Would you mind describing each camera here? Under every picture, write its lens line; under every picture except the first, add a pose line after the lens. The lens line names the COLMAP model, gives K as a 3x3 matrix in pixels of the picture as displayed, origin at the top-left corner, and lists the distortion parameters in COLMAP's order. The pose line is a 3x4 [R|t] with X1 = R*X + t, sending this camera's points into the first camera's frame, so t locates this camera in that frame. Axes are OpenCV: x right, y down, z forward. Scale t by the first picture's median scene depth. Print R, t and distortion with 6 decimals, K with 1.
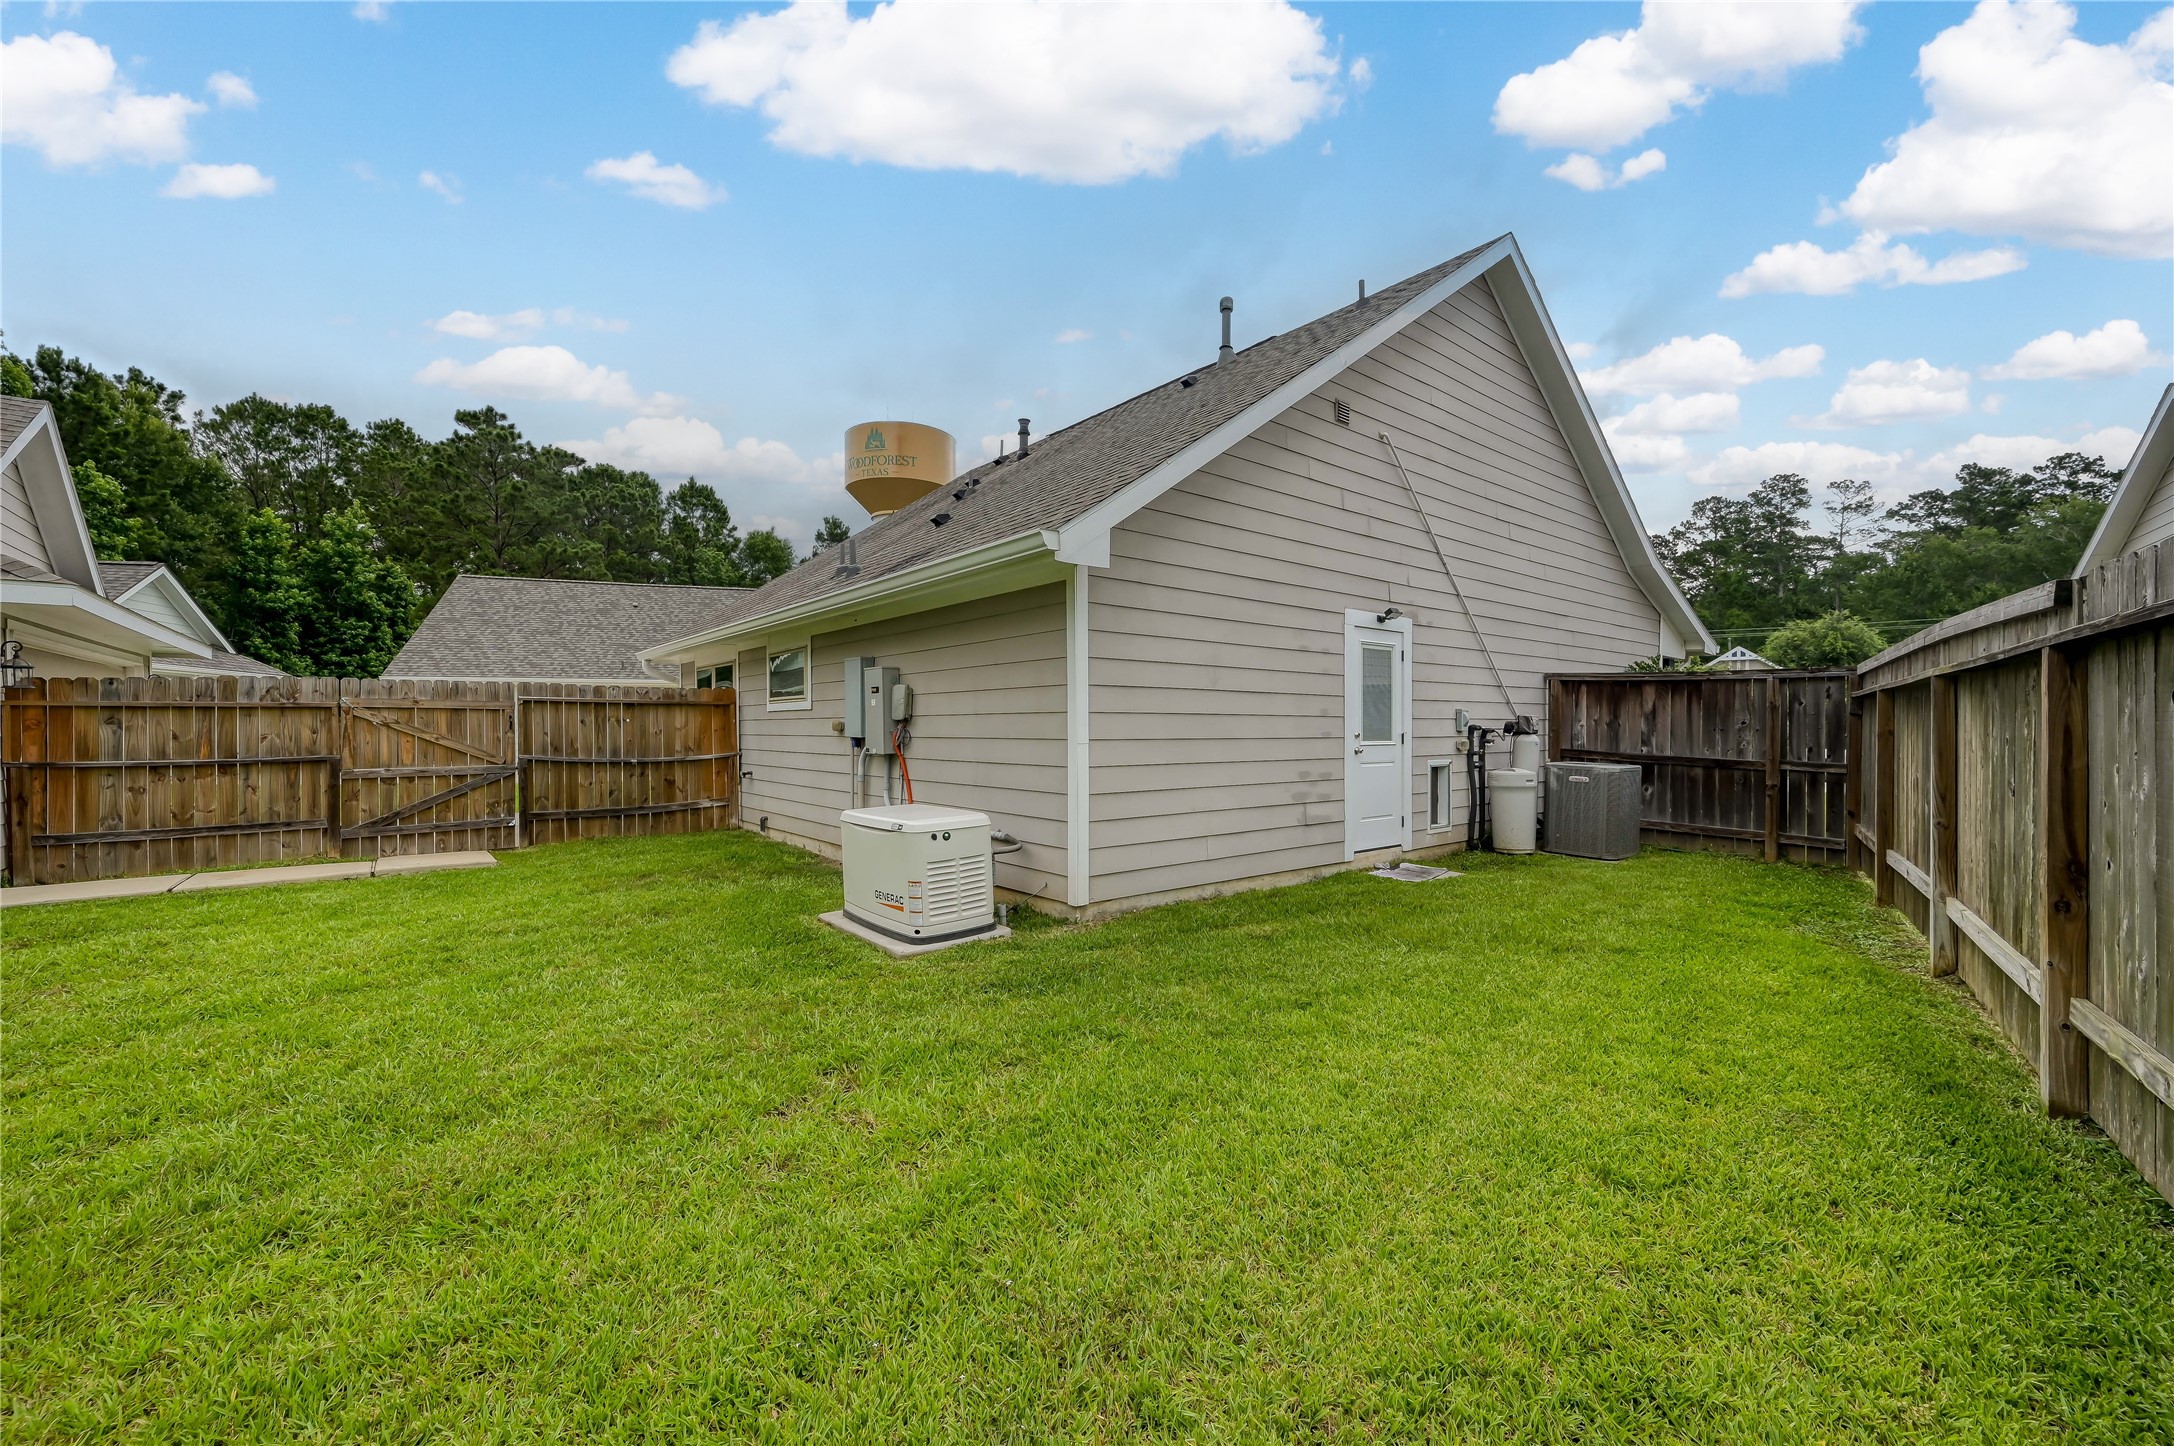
lens RADIAL K [[869.1, 0, 1087.0], [0, 869.1, 723.0], [0, 0, 1]] dist [0.000544, 0.000022]
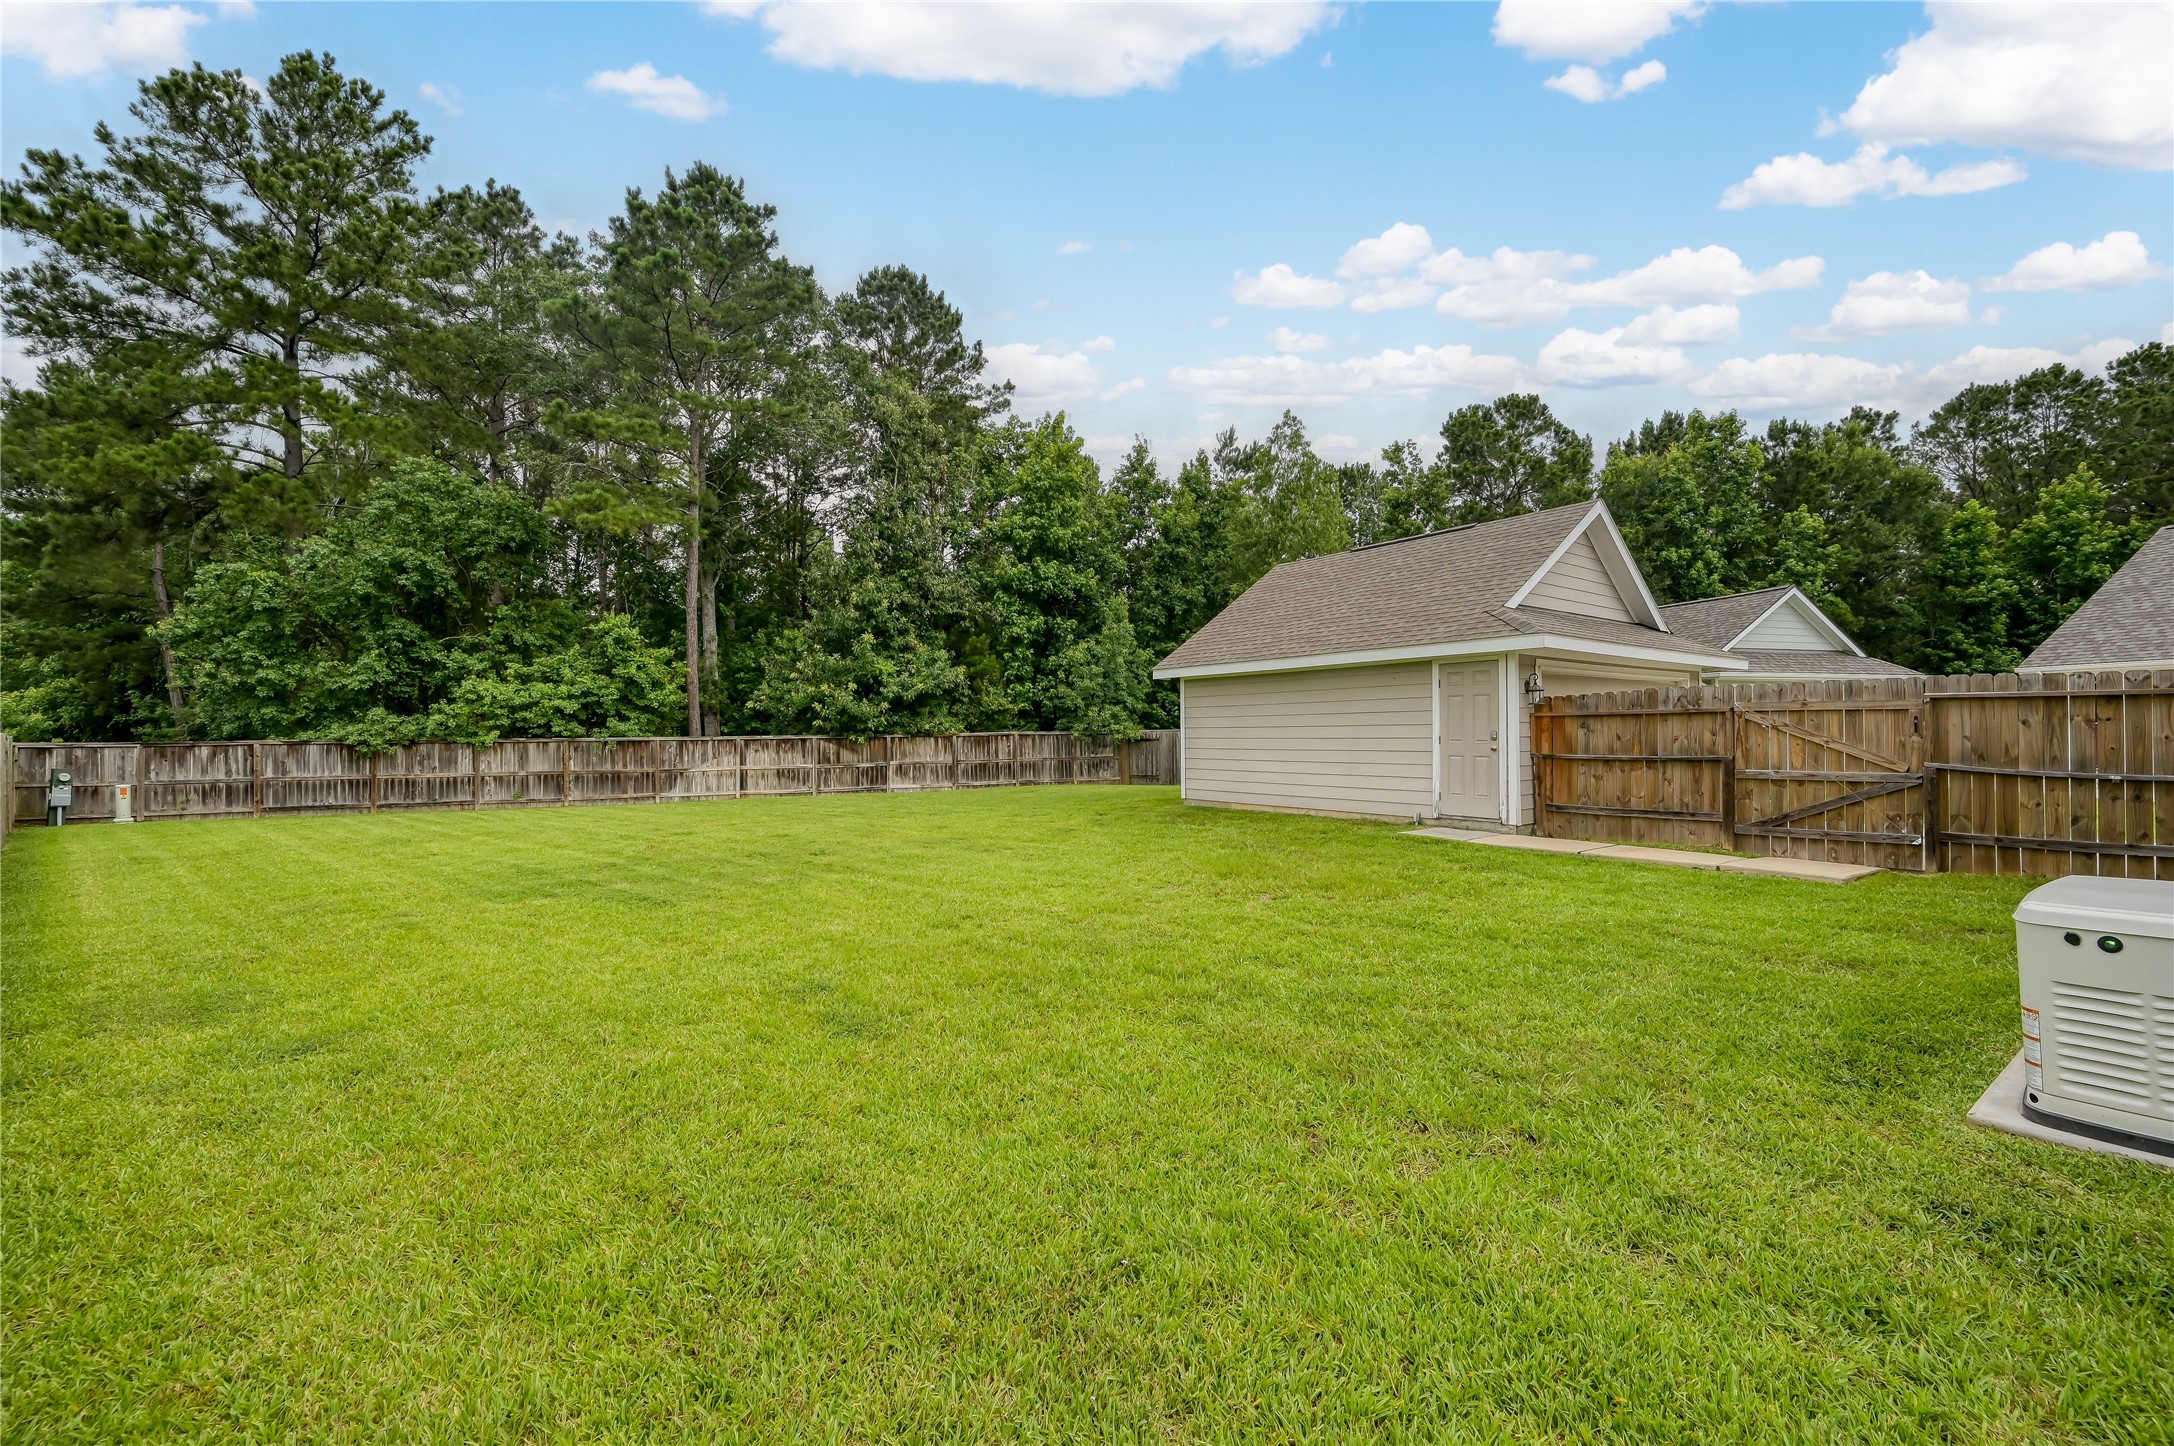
lens RADIAL K [[848.4, 0, 1087.9], [0, 848.4, 737.6], [0, 0, 1]] dist [0.000994, -0.000075]
pose [[-0.040528, 0.010170, -0.999127, 0.204507], [0.010523, 0.999897, 0.009751, -0.004142], [0.999123, -0.010119, -0.040631, 0.214263]]
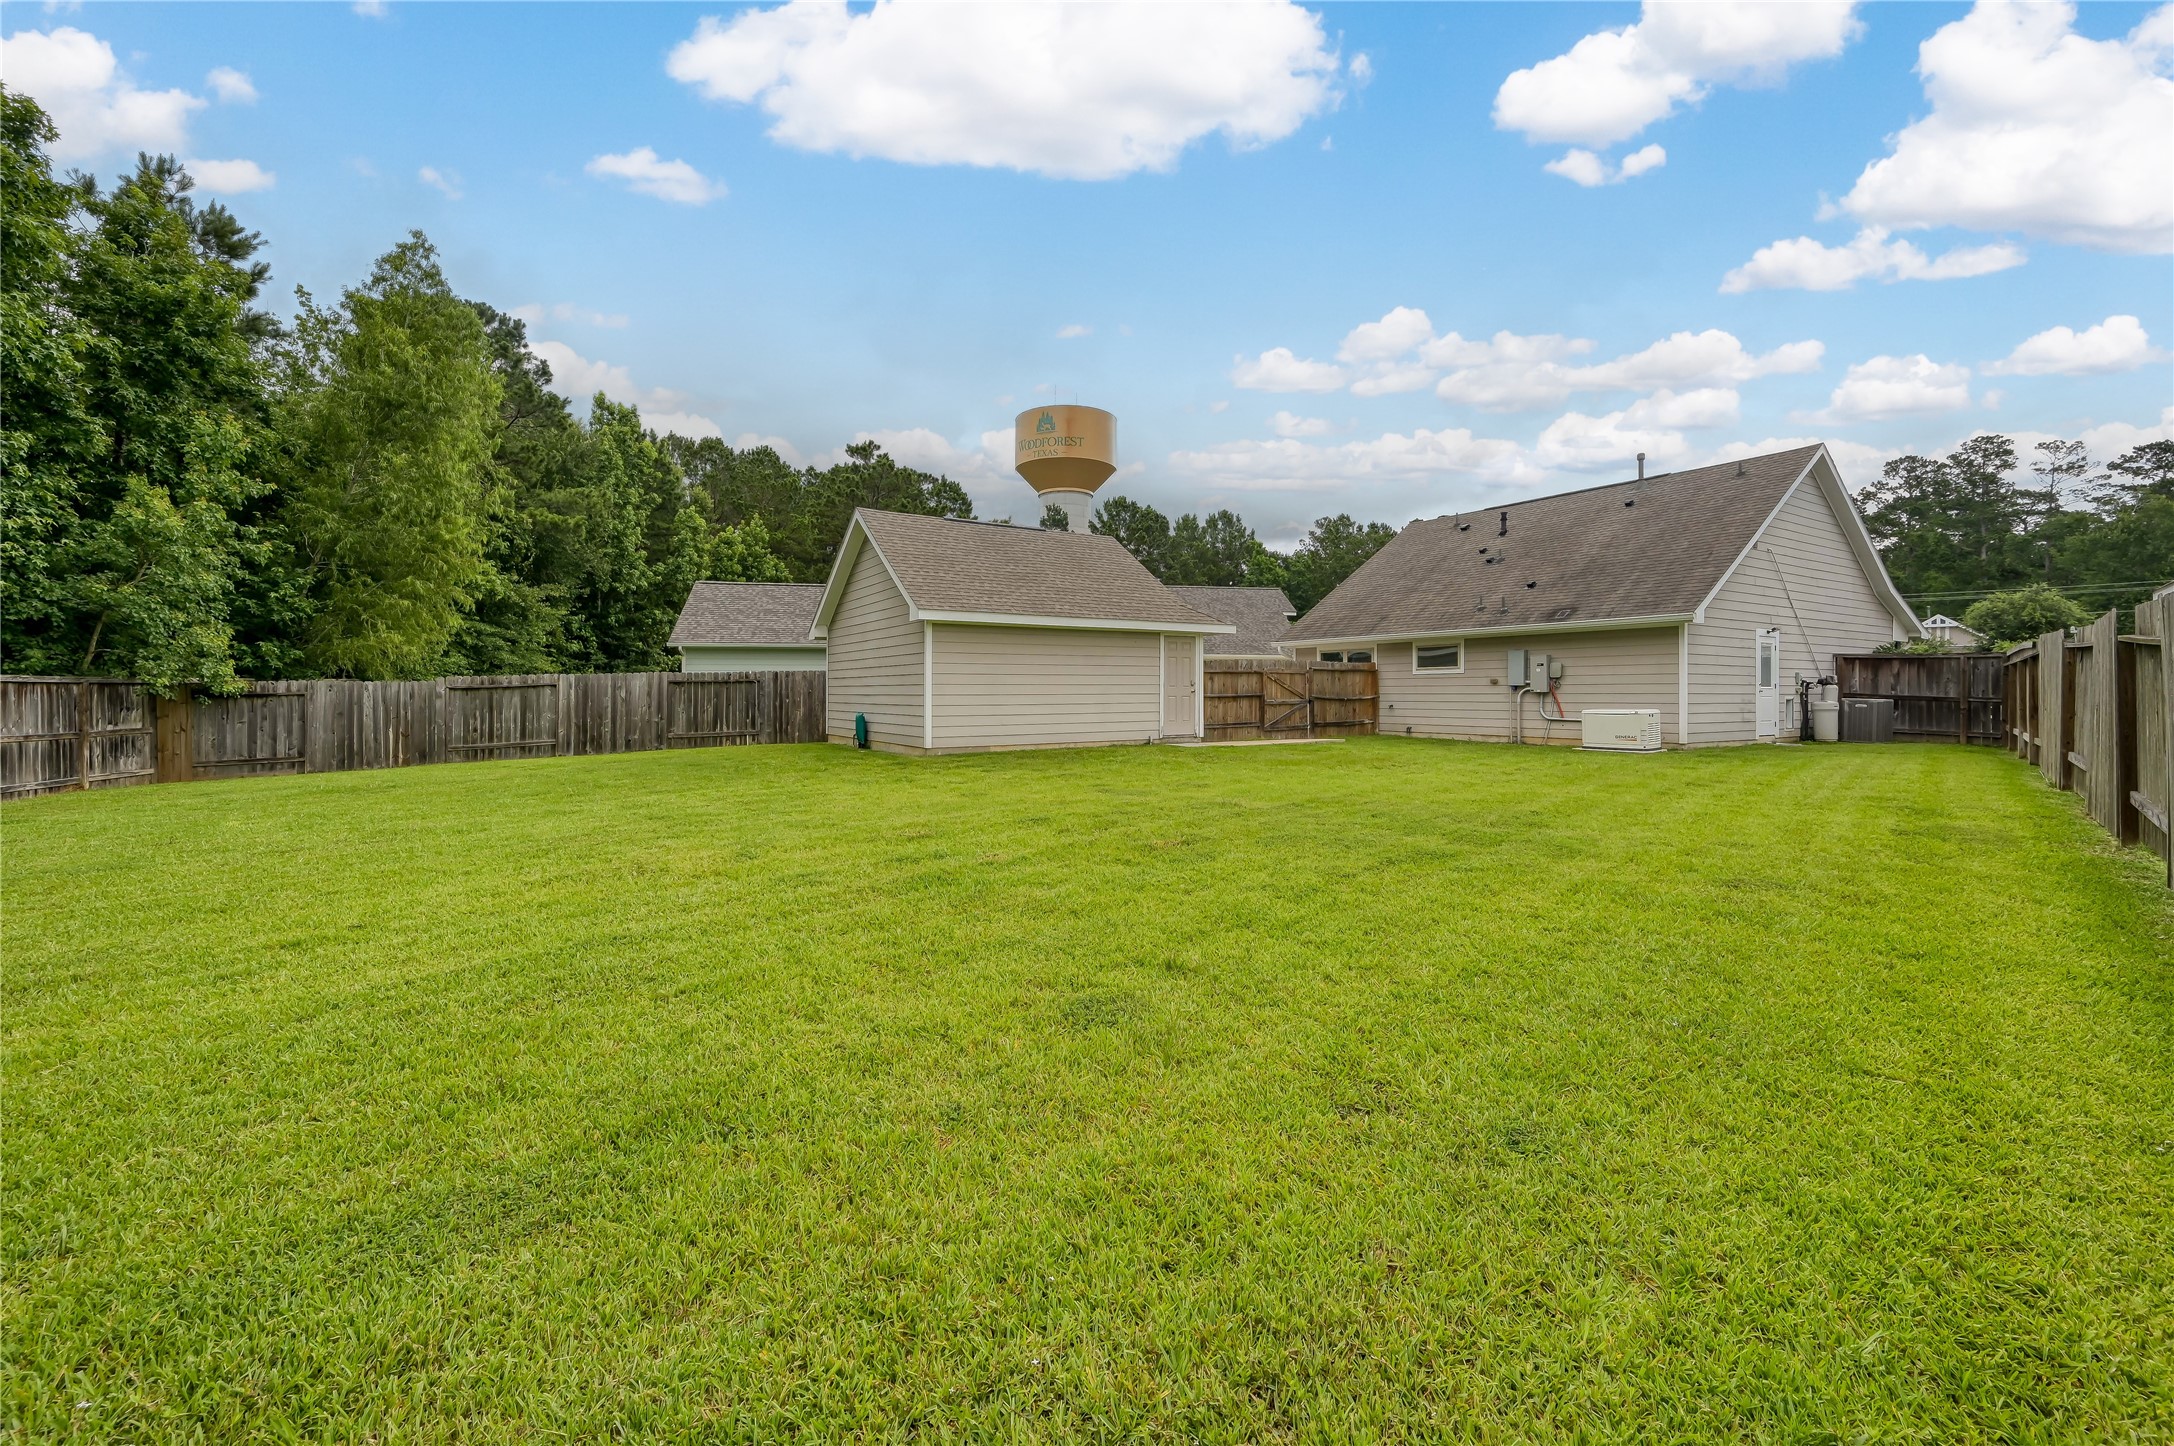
lens RADIAL K [[886.5, 0, 1088.6], [0, 886.5, 686.4], [0, 0, 1]] dist [-0.001308, -0.000022]
pose [[0.992868, -0.000175, -0.119216, -0.929216], [-0.000059, 0.999998, -0.001964, 0.020372], [0.119216, 0.001957, 0.992866, -1.210607]]
